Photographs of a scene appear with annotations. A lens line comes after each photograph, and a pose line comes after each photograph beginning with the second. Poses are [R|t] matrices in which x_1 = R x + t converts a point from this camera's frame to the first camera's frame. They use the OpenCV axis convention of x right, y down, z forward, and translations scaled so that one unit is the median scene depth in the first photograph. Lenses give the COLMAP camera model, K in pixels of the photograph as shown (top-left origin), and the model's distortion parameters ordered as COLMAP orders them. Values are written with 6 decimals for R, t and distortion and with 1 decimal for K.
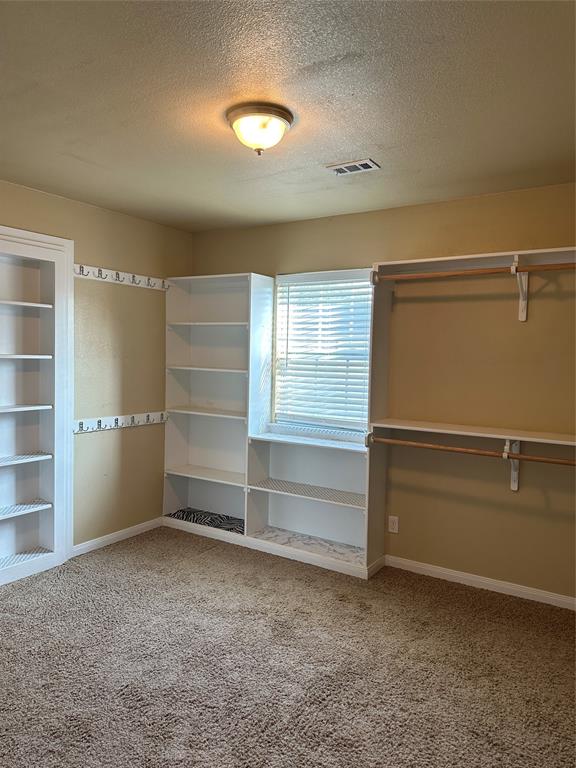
lens RADIAL K [[543.9, 0, 281.6], [0, 543.9, 385.5], [0, 0, 1]] dist [0.079284, -0.080578]
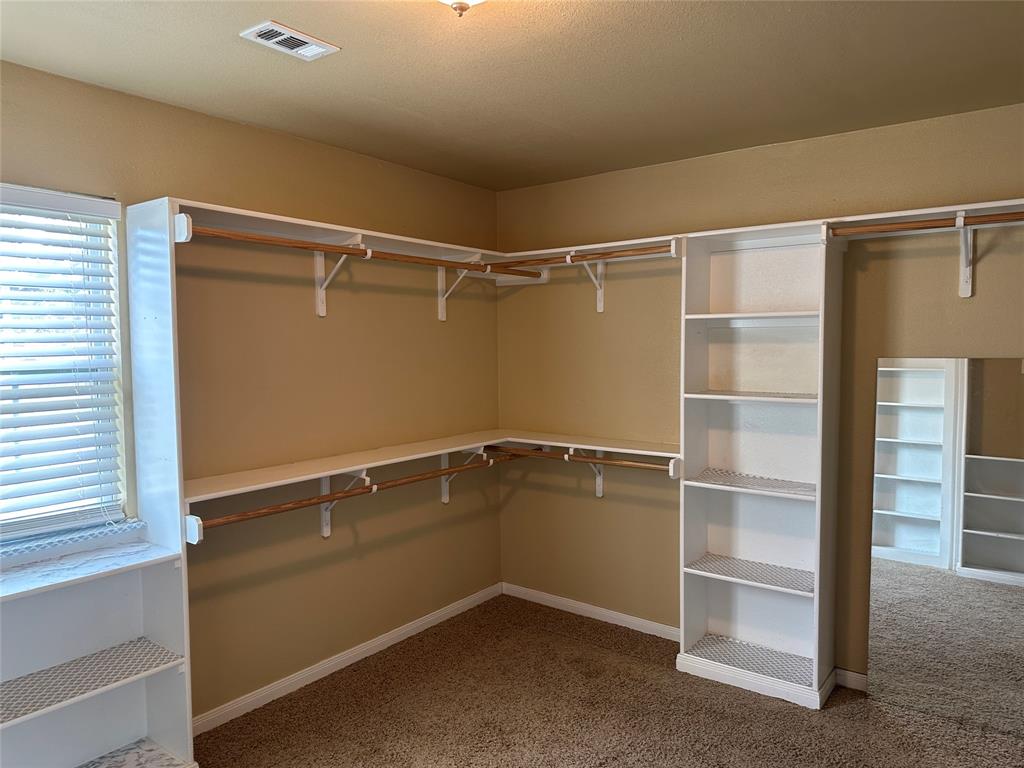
lens RADIAL K [[725.2, 0, 509.8], [0, 725.2, 383.2], [0, 0, 1]] dist [0.079284, -0.080578]
pose [[0.083688, -0.074735, 0.993686, -0.564998], [0.075099, 0.994821, 0.068495, -0.074252], [-0.993658, 0.068893, 0.088867, 0.660218]]
